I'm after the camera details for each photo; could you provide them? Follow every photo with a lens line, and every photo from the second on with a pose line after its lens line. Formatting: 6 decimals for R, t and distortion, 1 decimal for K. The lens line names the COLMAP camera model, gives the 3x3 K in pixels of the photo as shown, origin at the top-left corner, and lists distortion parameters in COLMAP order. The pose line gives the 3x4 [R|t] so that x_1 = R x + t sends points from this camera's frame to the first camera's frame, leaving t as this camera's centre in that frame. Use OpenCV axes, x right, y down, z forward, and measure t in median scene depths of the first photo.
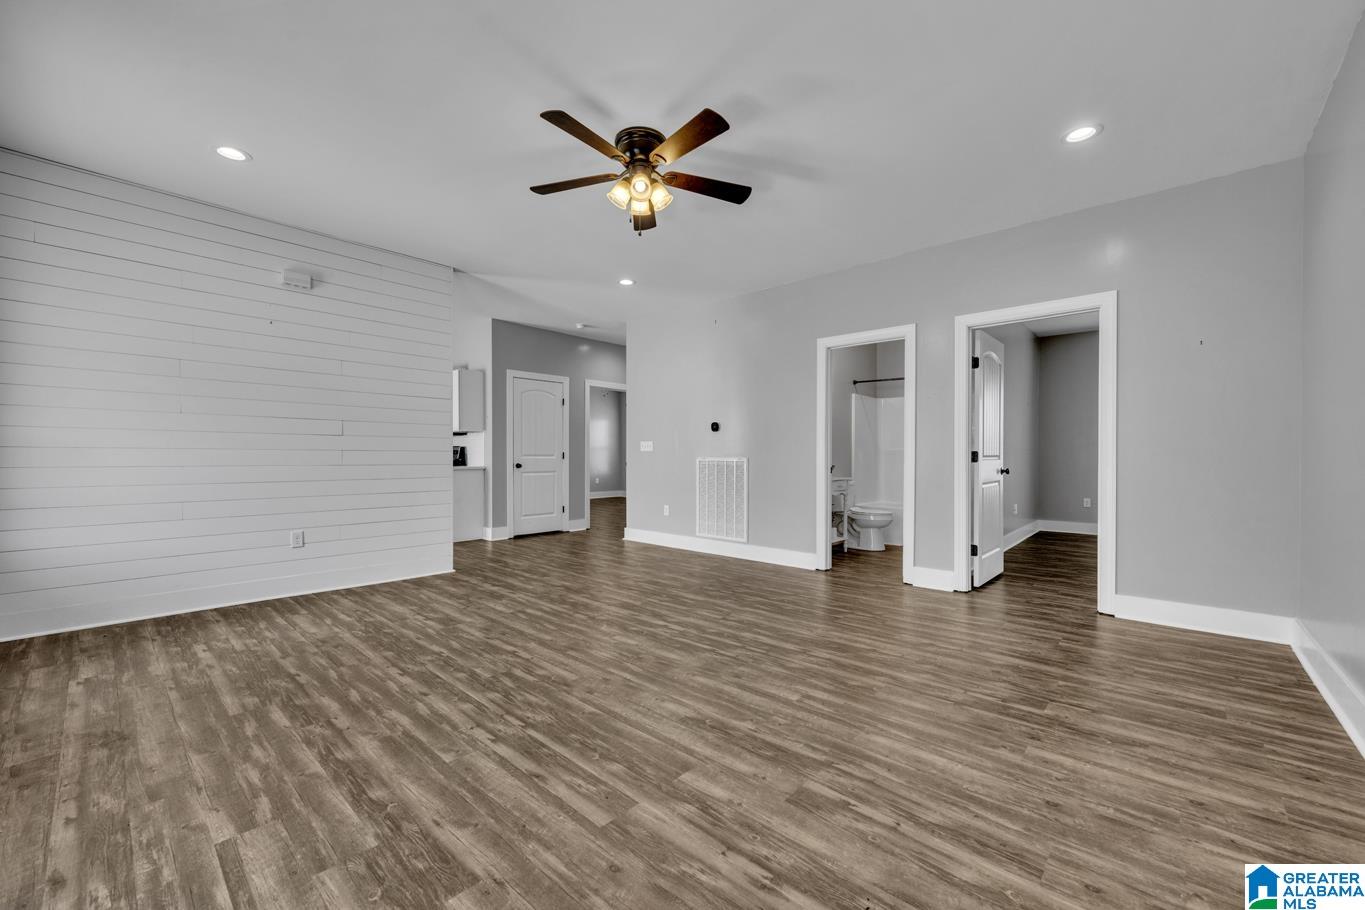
lens RADIAL K [[538.3, 0, 682.0], [0, 538.3, 459.2], [0, 0, 1]] dist [-0.001920, -0.000178]
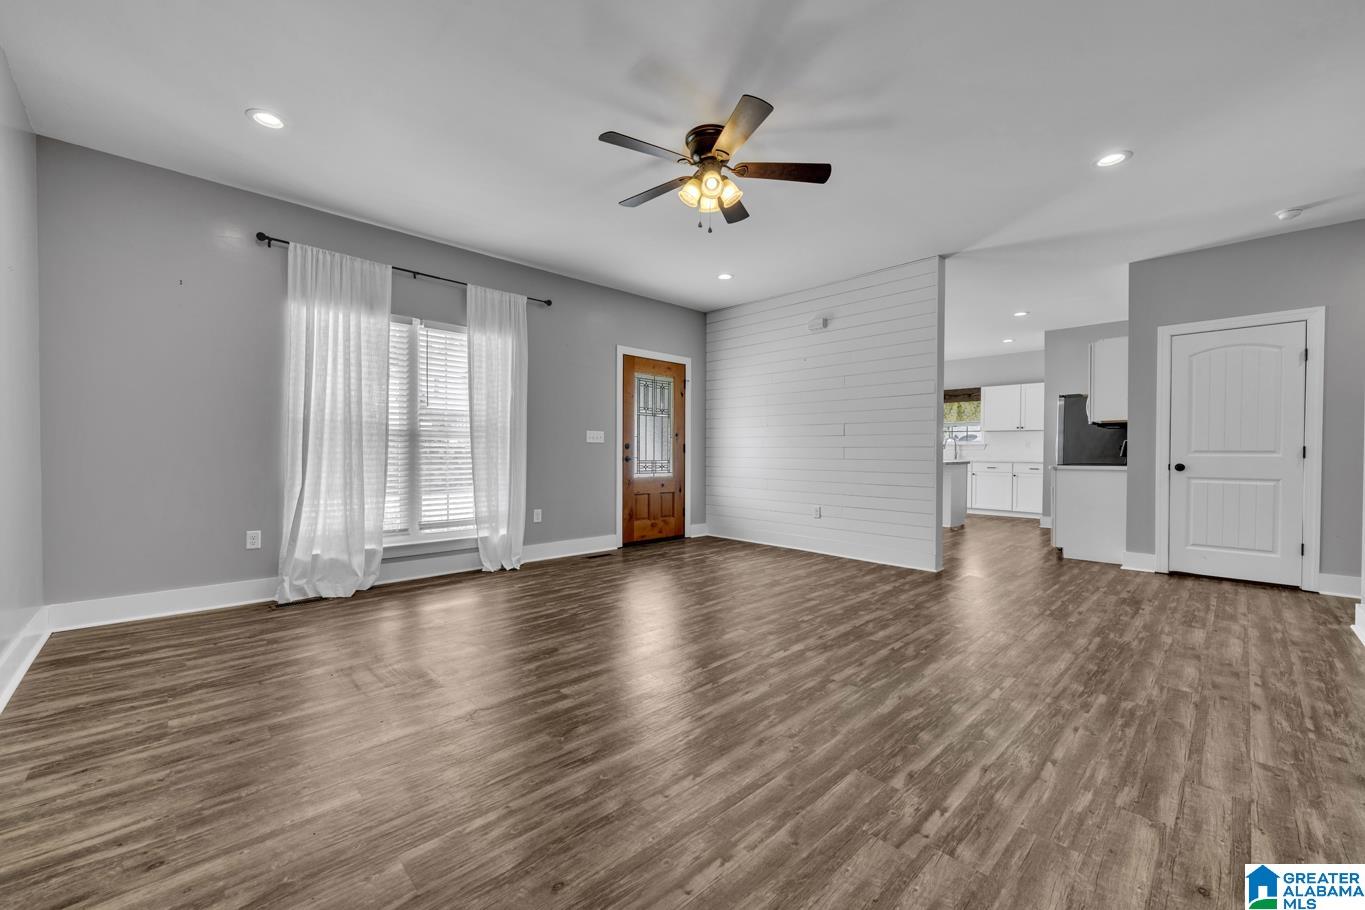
lens RADIAL K [[538.3, 0, 682.0], [0, 538.3, 459.2], [0, 0, 1]] dist [-0.001920, -0.000178]
pose [[-0.064162, 0.011535, -0.997873, 0.831716], [-0.009427, 0.999882, 0.012164, -0.000411], [0.997895, 0.010187, -0.064045, 0.895164]]
